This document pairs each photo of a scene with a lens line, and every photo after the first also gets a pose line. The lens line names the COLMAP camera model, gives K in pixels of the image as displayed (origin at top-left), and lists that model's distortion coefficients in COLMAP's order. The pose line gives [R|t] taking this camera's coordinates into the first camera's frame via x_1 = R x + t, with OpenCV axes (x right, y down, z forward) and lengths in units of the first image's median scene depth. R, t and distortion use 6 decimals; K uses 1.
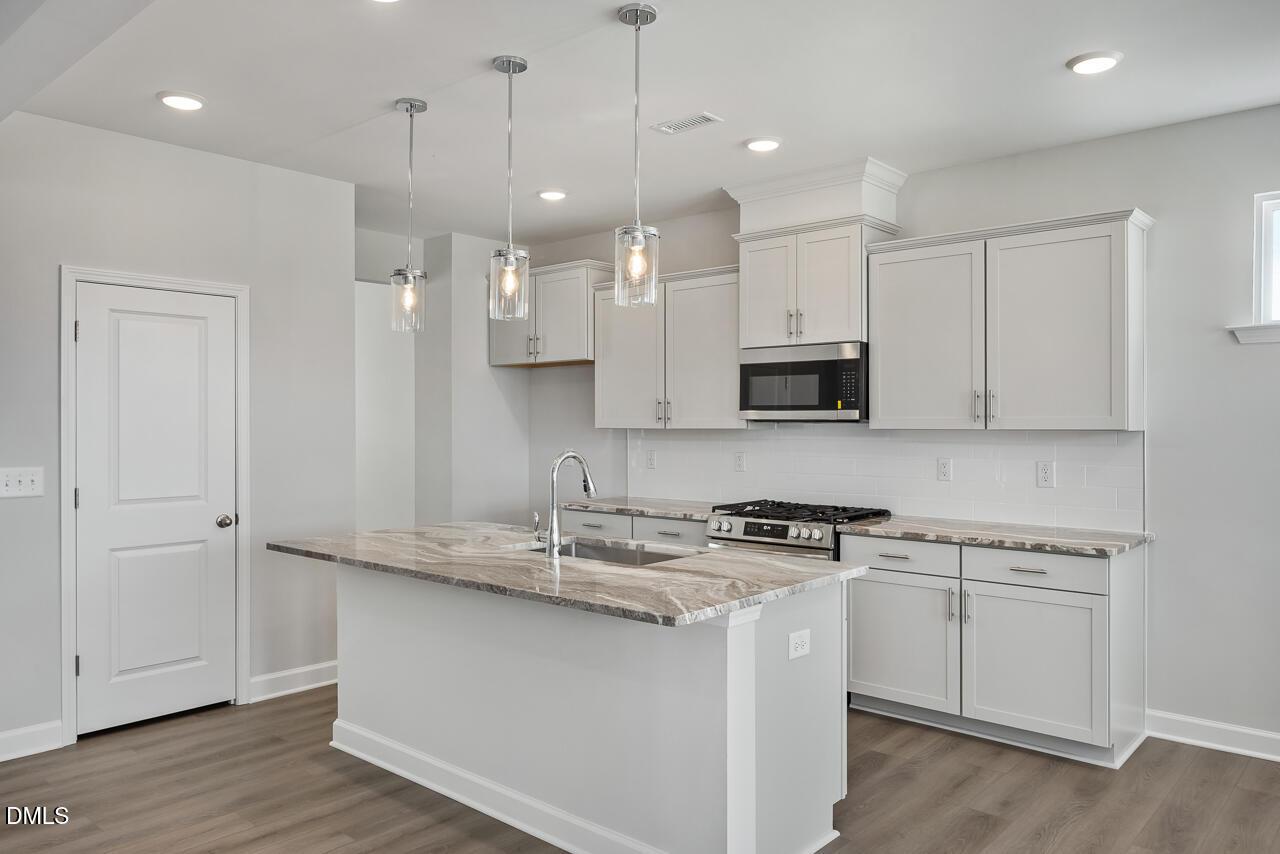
lens RADIAL K [[899.8, 0, 651.2], [0, 899.8, 427.1], [0, 0, 1]] dist [-0.011426, 0.004199]
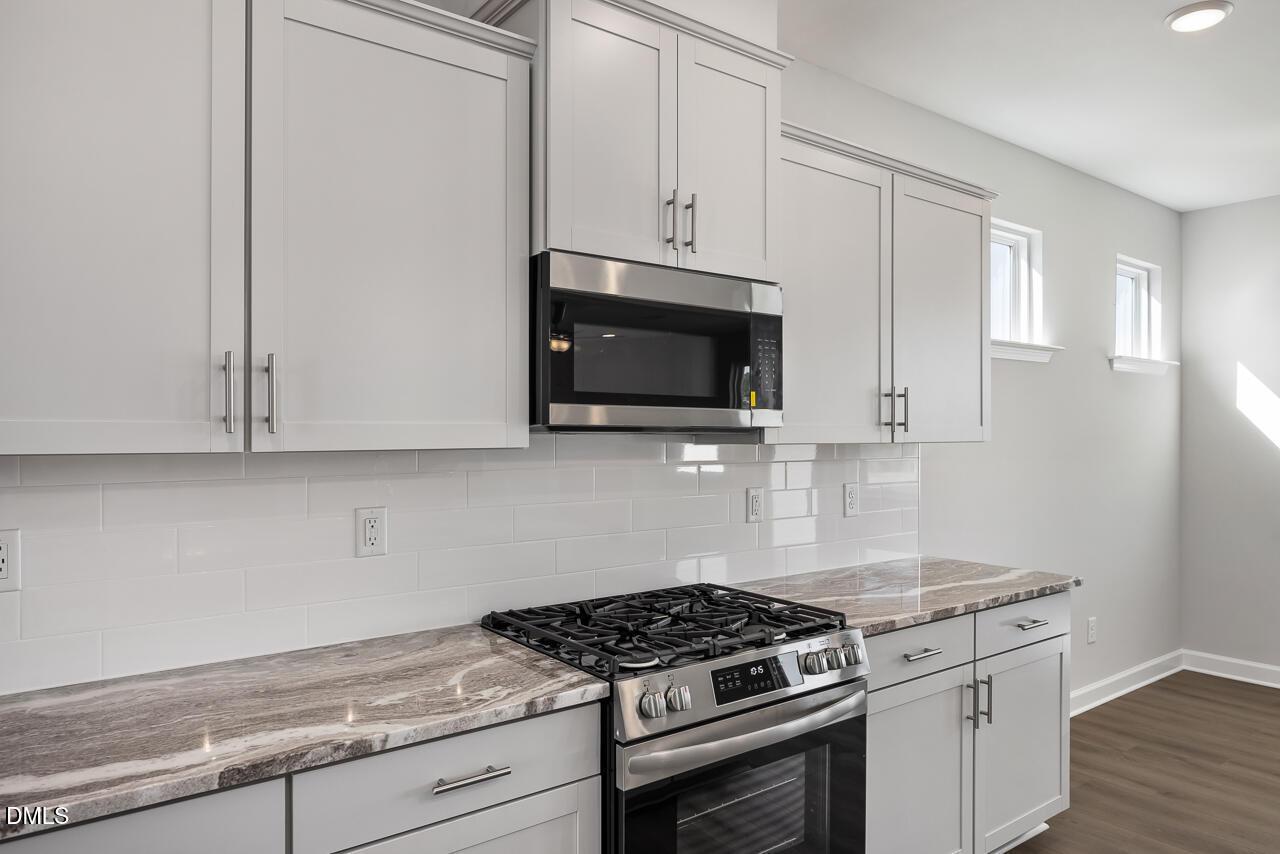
lens RADIAL K [[821.6, 0, 641.2], [0, 821.6, 435.2], [0, 0, 1]] dist [0.000194, -0.001029]
pose [[0.206972, -0.002476, 0.978344, -0.328501], [0.003741, 0.999991, 0.001740, -0.005510], [-0.978340, 0.003300, 0.206979, 1.148203]]
